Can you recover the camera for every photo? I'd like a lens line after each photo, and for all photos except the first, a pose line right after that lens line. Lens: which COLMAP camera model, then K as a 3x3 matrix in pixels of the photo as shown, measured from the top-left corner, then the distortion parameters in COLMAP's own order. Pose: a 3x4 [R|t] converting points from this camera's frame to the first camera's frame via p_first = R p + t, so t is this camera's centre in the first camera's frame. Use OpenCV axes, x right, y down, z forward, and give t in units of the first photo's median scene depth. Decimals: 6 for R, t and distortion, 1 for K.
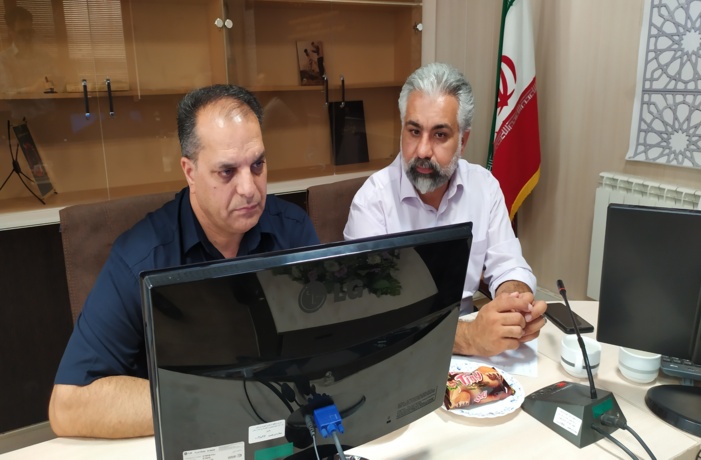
lens RADIAL K [[615.3, 0, 342.3], [0, 615.3, 216.8], [0, 0, 1]] dist [0.001486, 0.004910]
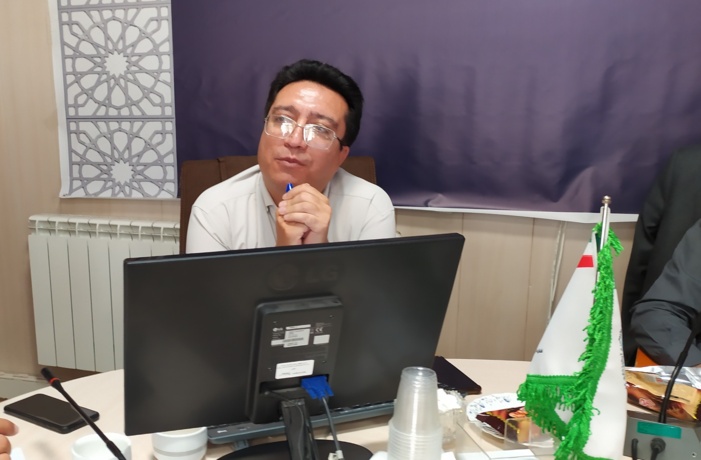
lens RADIAL K [[615.3, 0, 342.3], [0, 615.3, 216.8], [0, 0, 1]] dist [0.001486, 0.004910]
pose [[0.584619, -0.134156, 0.800139, -0.003269], [0.177890, 0.983431, 0.034913, -0.029929], [-0.791565, 0.121926, 0.598798, 0.194823]]
